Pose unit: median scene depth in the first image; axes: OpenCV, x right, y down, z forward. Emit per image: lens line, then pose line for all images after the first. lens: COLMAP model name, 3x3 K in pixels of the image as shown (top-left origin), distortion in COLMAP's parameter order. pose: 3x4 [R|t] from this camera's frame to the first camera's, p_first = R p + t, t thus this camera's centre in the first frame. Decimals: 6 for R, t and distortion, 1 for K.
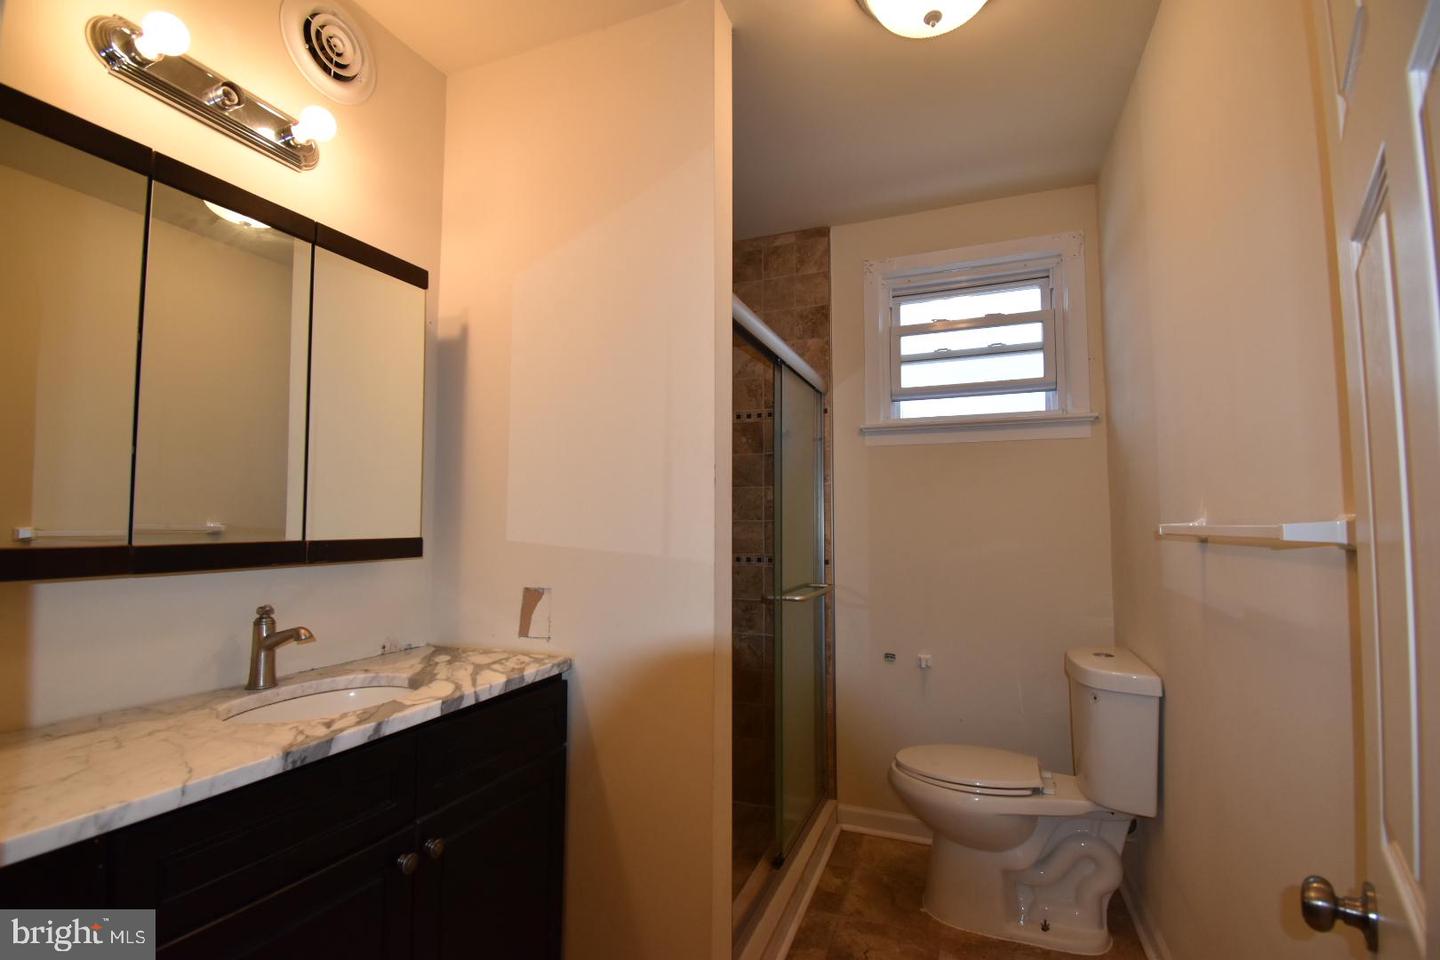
lens RADIAL K [[651.0, 0, 720.0], [0, 651.0, 480.0], [0, 0, 1]] dist [0.021367, -0.027591]
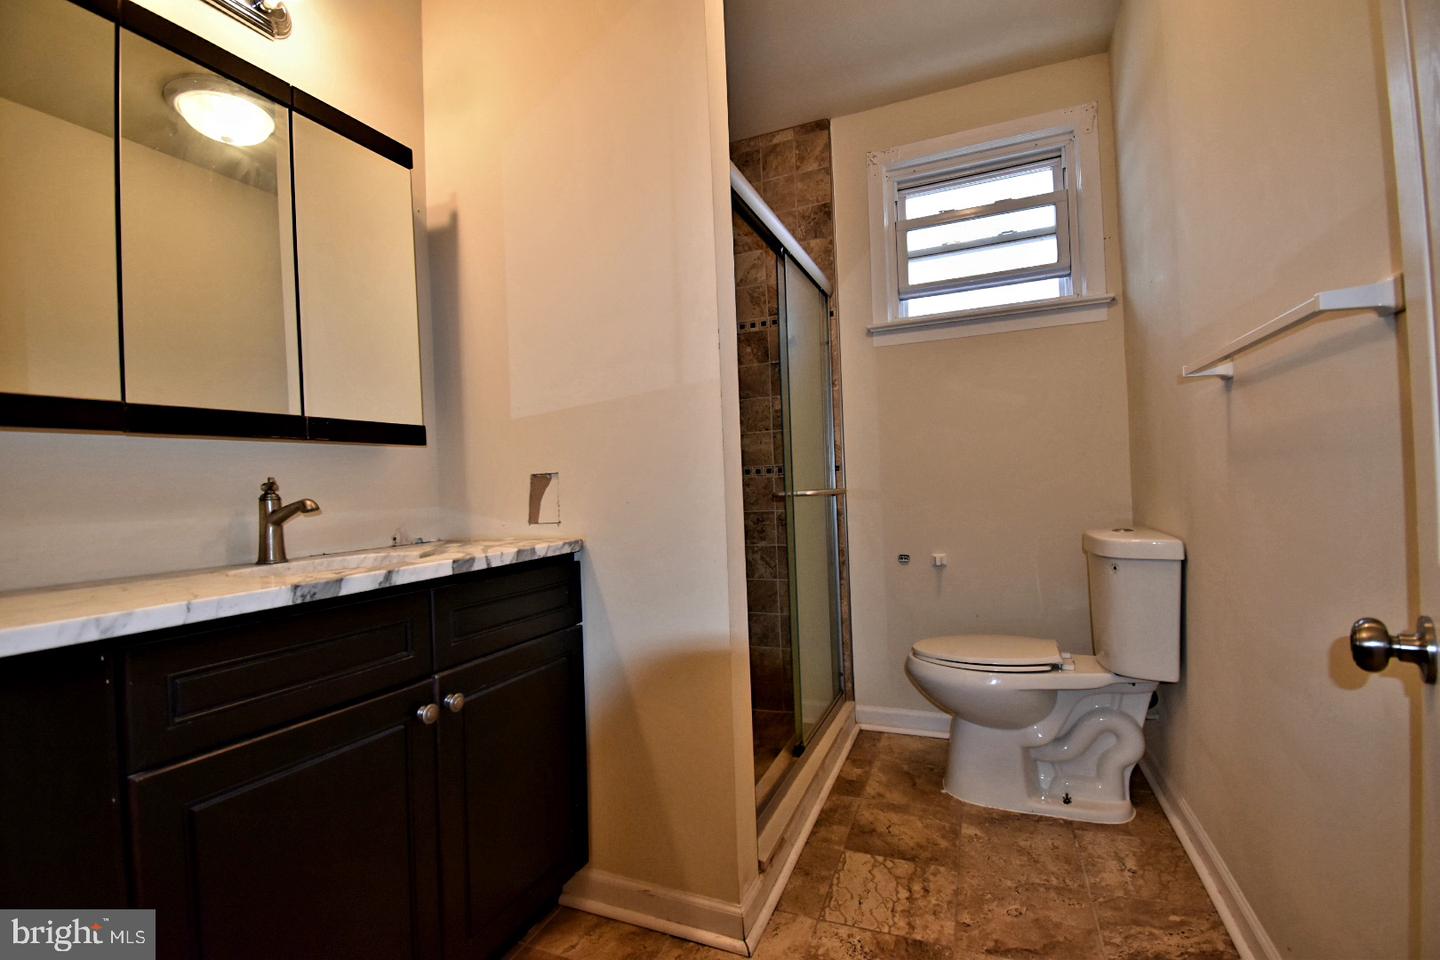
lens RADIAL K [[651.0, 0, 720.0], [0, 651.0, 480.0], [0, 0, 1]] dist [0.021367, -0.027591]
pose [[0.999034, -0.041576, -0.014254, -0.001098], [0.042340, 0.997399, 0.058327, 0.109908], [0.011792, -0.058874, 0.998196, 0.015562]]
